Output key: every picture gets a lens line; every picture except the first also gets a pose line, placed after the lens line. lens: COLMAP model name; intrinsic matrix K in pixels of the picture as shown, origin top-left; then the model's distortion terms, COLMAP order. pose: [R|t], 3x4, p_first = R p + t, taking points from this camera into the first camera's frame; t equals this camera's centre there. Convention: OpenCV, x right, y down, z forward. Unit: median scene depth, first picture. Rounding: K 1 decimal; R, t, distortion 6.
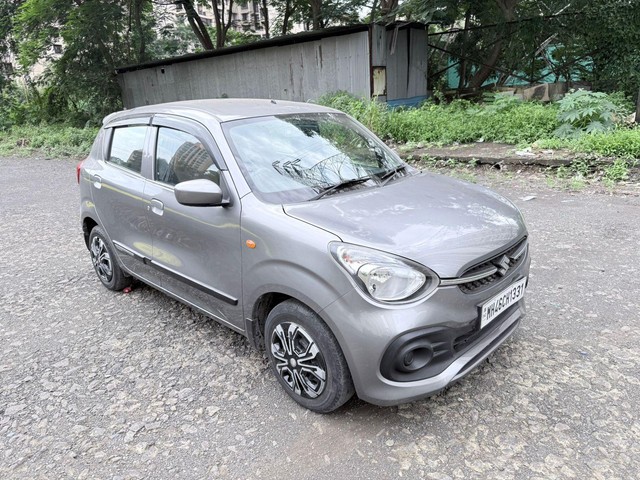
lens RADIAL K [[481.7, 0, 320.0], [0, 481.7, 240.0], [0, 0, 1]] dist [0.044589, -0.049957]
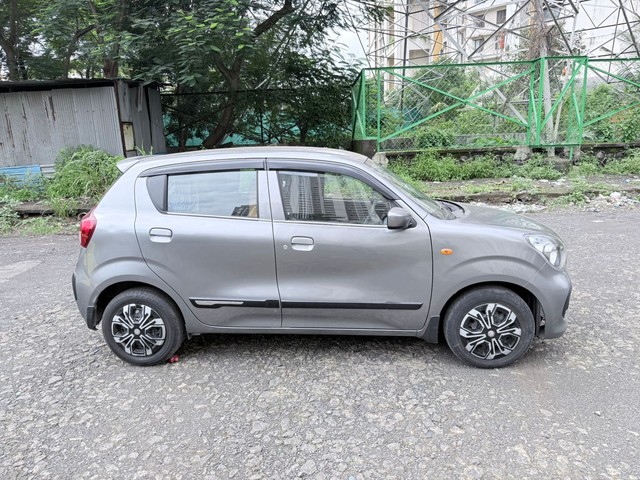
lens RADIAL K [[481.7, 0, 320.0], [0, 481.7, 240.0], [0, 0, 1]] dist [0.044589, -0.049957]
pose [[0.756916, -0.112997, 0.643669, -0.910712], [0.187355, 0.981115, -0.048082, -0.018187], [-0.626080, 0.156988, 0.763792, 0.170641]]
